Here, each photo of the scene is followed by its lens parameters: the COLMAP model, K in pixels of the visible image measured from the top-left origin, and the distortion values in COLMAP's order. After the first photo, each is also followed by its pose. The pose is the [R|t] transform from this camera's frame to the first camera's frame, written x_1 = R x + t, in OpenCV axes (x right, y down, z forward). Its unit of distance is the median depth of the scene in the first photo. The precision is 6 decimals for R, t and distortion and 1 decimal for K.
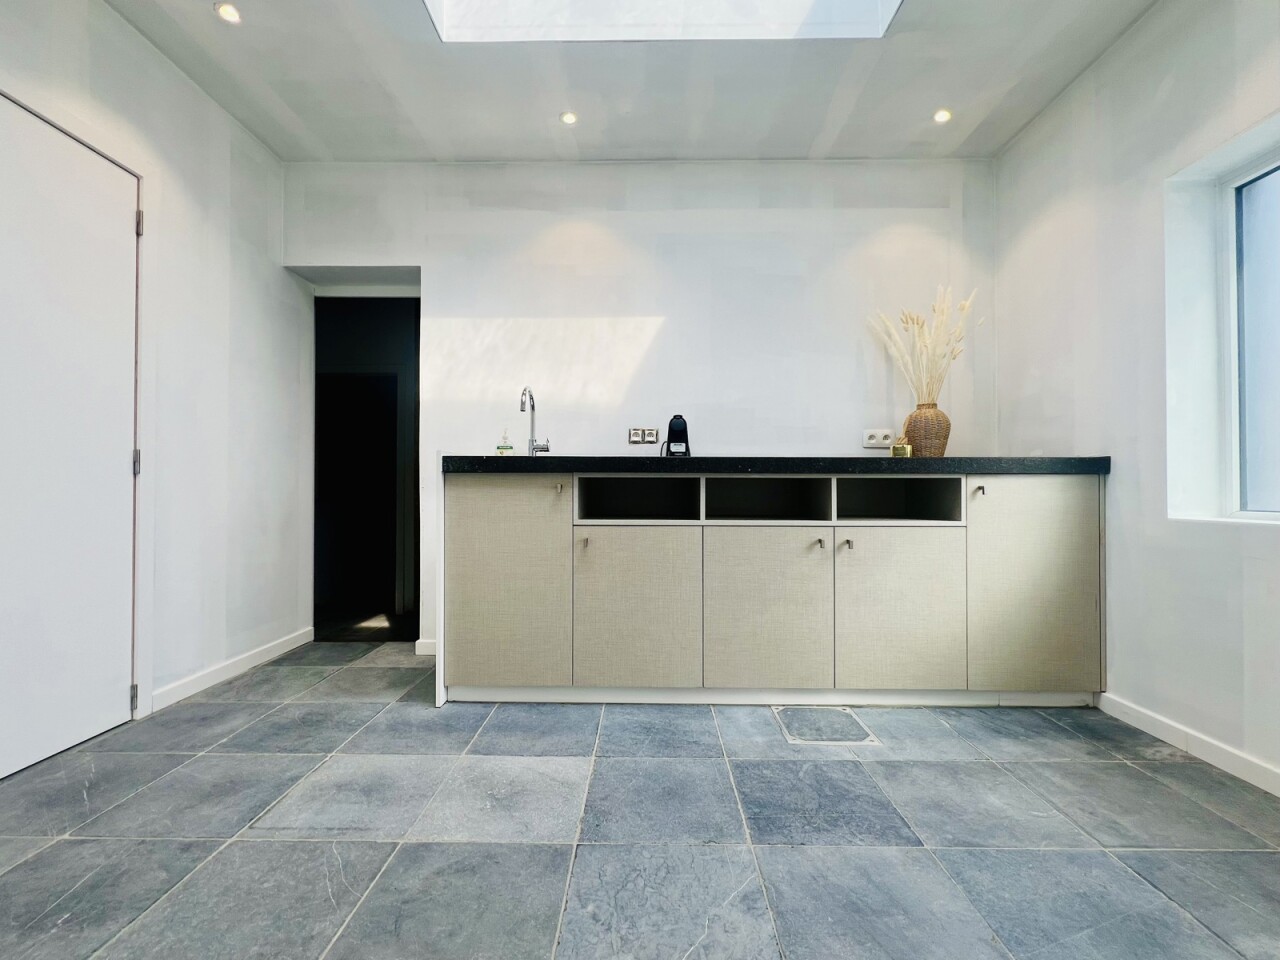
lens RADIAL K [[545.2, 0, 640.0], [0, 545.2, 480.0], [0, 0, 1]] dist [-0.001036, 0.000158]
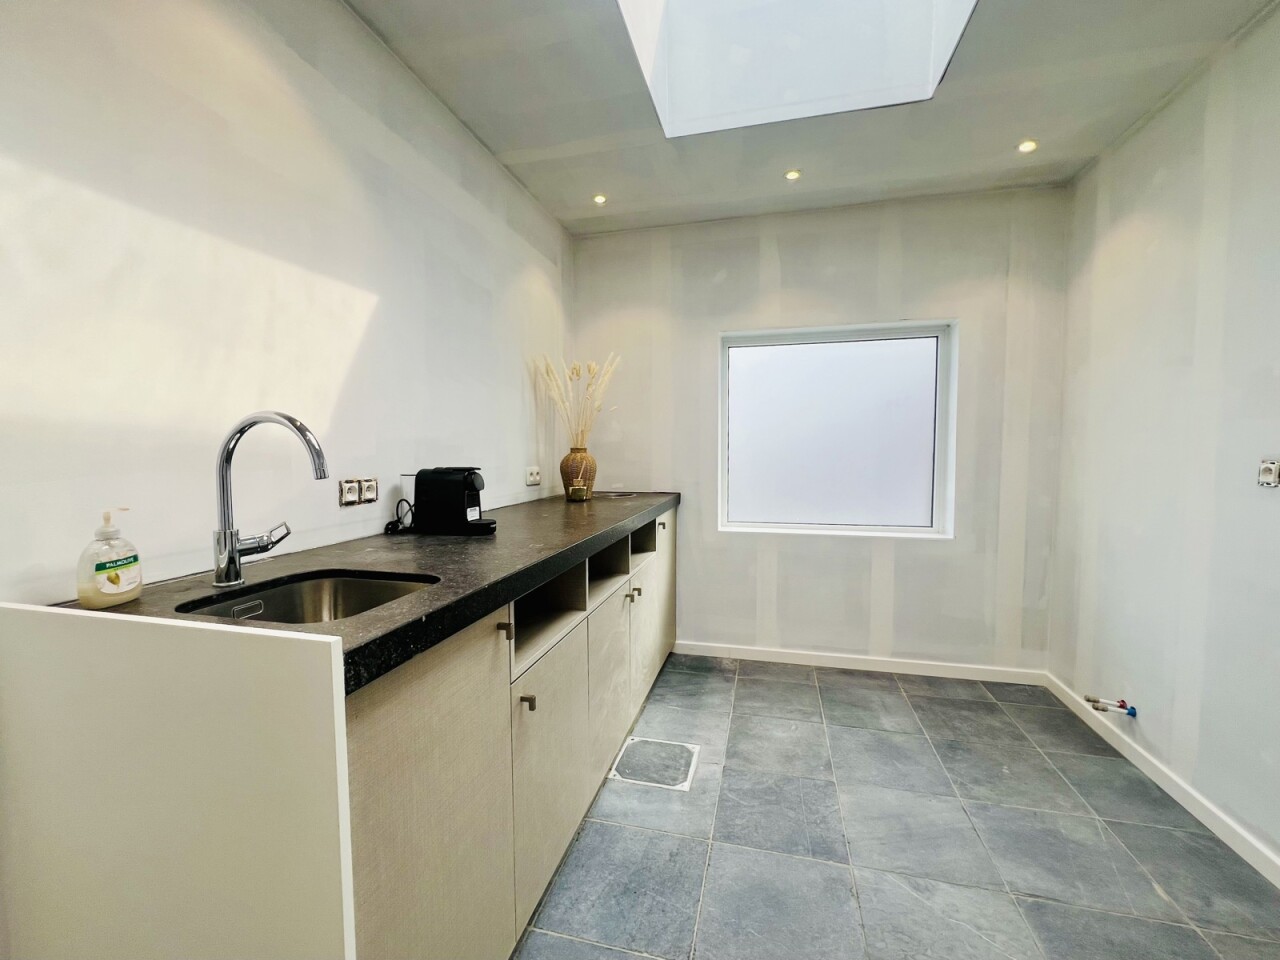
lens RADIAL K [[532.8, 0, 640.0], [0, 532.8, 480.0], [0, 0, 1]] dist [-0.000069, 0.000056]
pose [[0.233446, -0.062169, 0.970380, -0.694969], [-0.009471, 0.997761, 0.066202, -0.192400], [-0.972324, -0.024645, 0.232334, 0.811130]]
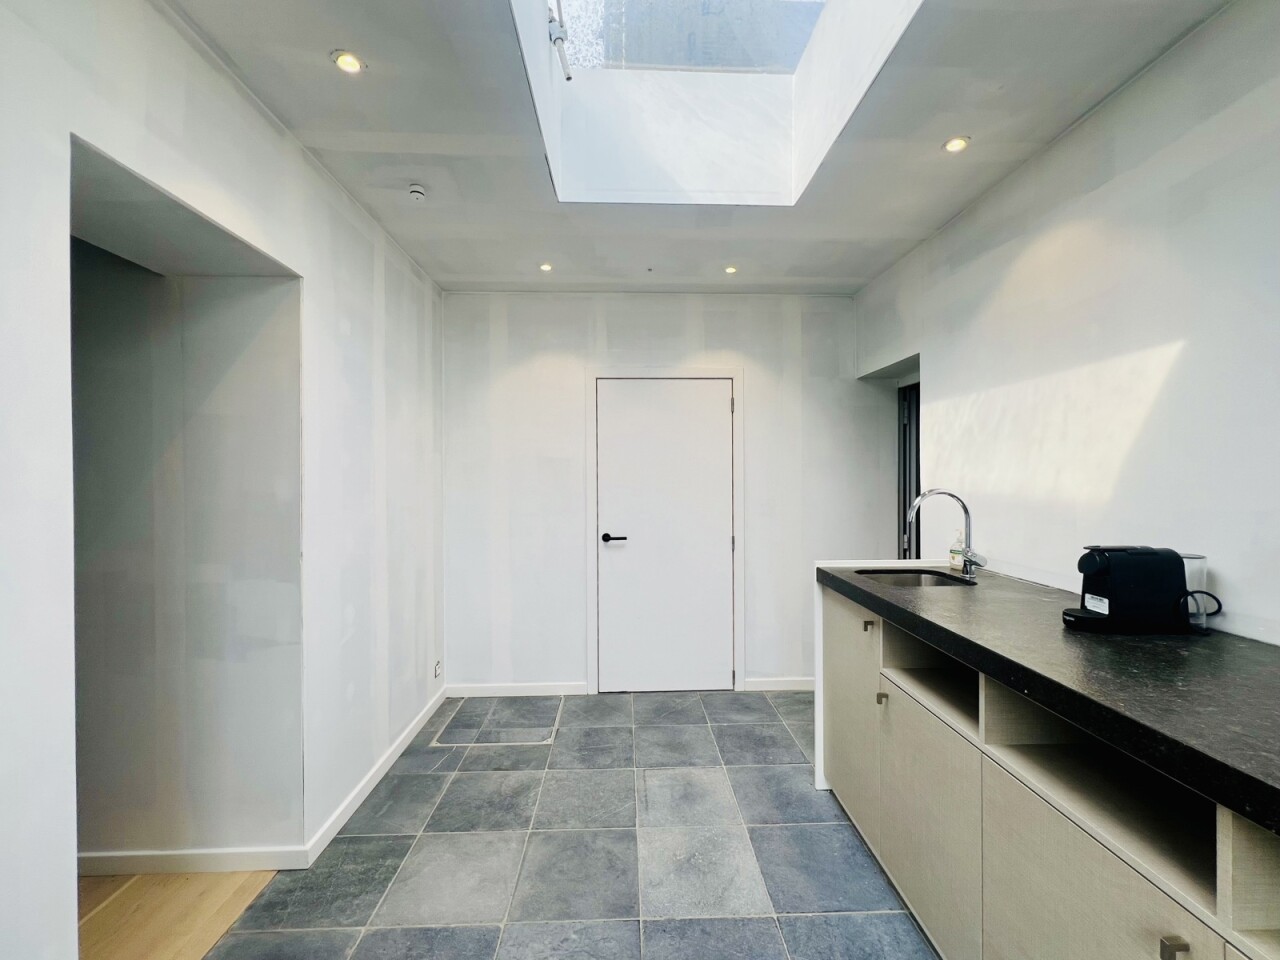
lens RADIAL K [[522.9, 0, 640.0], [0, 522.9, 480.0], [0, 0, 1]] dist [0.000489, 0.000390]
pose [[0.044472, 0.002696, -0.999007, 0.753214], [0.018397, 0.999825, 0.003518, -0.253641], [0.998841, -0.018535, 0.044414, 0.649441]]
